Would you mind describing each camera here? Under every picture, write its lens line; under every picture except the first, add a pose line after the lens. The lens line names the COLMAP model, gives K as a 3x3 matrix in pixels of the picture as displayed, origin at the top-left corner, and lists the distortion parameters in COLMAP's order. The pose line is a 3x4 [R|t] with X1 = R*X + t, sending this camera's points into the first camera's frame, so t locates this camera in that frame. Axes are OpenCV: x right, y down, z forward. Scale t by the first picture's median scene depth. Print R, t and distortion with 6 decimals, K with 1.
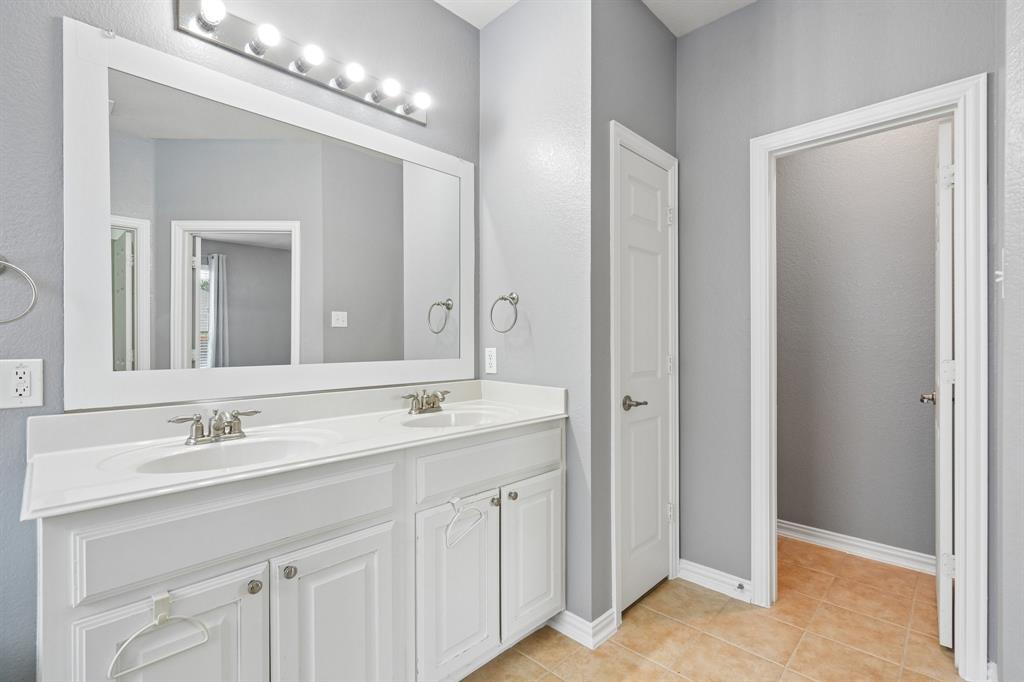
lens RADIAL K [[468.3, 0, 522.4], [0, 468.3, 338.6], [0, 0, 1]] dist [-0.001909, 0.002683]
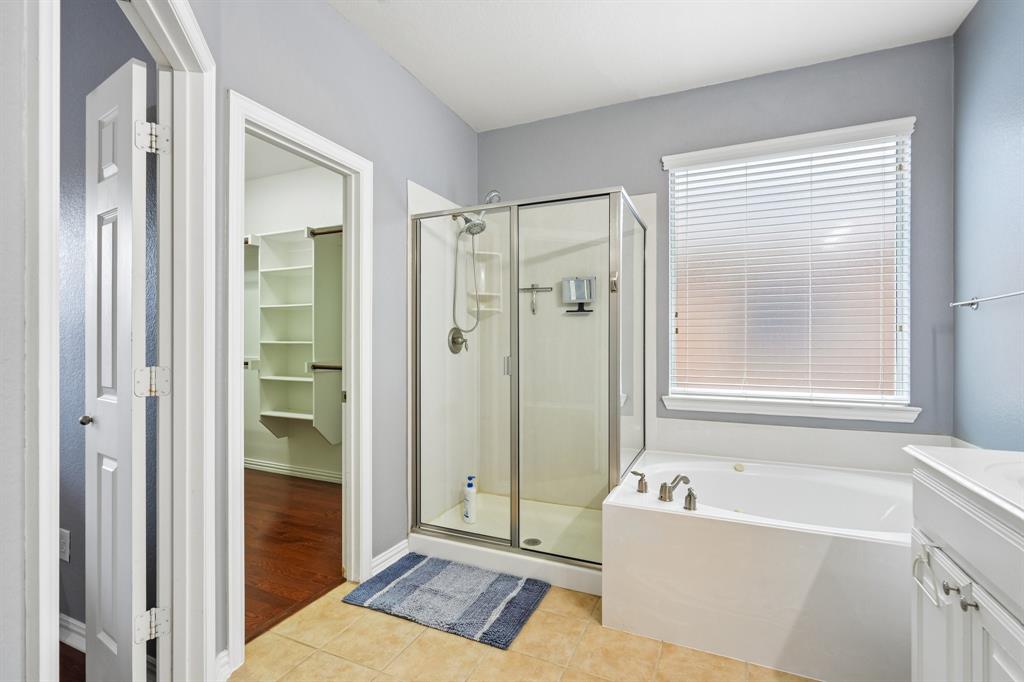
lens RADIAL K [[468.3, 0, 516.1], [0, 468.3, 342.1], [0, 0, 1]] dist [-0.001909, 0.002683]
pose [[-0.937538, -0.001595, -0.347879, 0.519759], [-0.001748, 0.999998, 0.000126, 0.001777], [0.347879, 0.000726, -0.937539, 1.297165]]
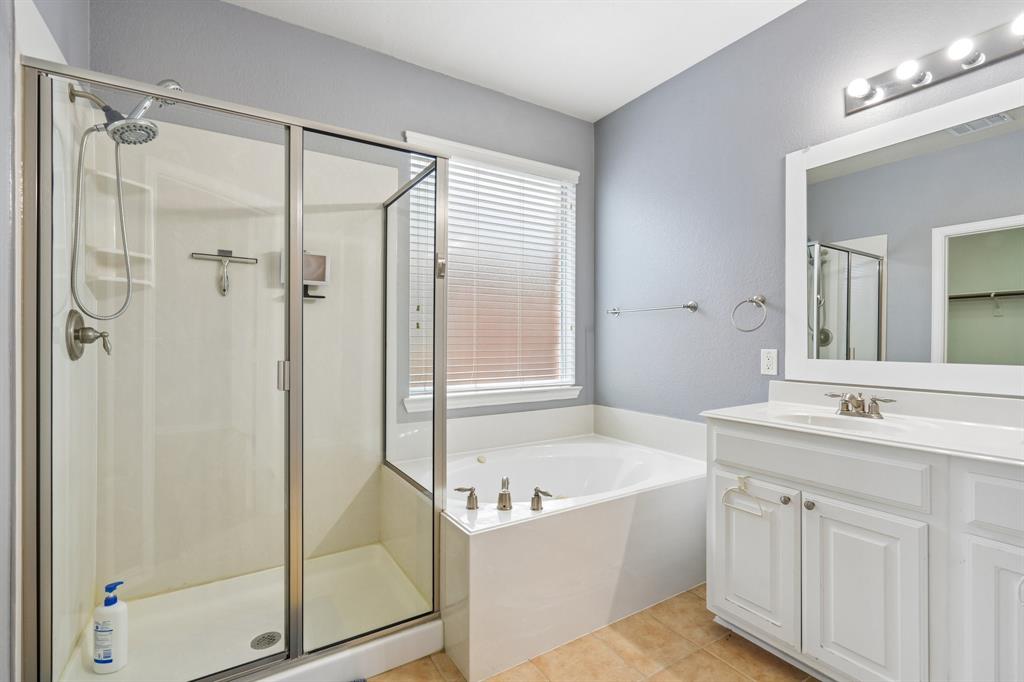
lens RADIAL K [[468.3, 0, 516.6], [0, 468.3, 337.4], [0, 0, 1]] dist [-0.001909, 0.002683]
pose [[-0.232167, -0.004402, -0.972666, 0.899566], [-0.001841, 0.999990, -0.004086, 0.004689], [0.972674, 0.000842, -0.232173, 0.400874]]
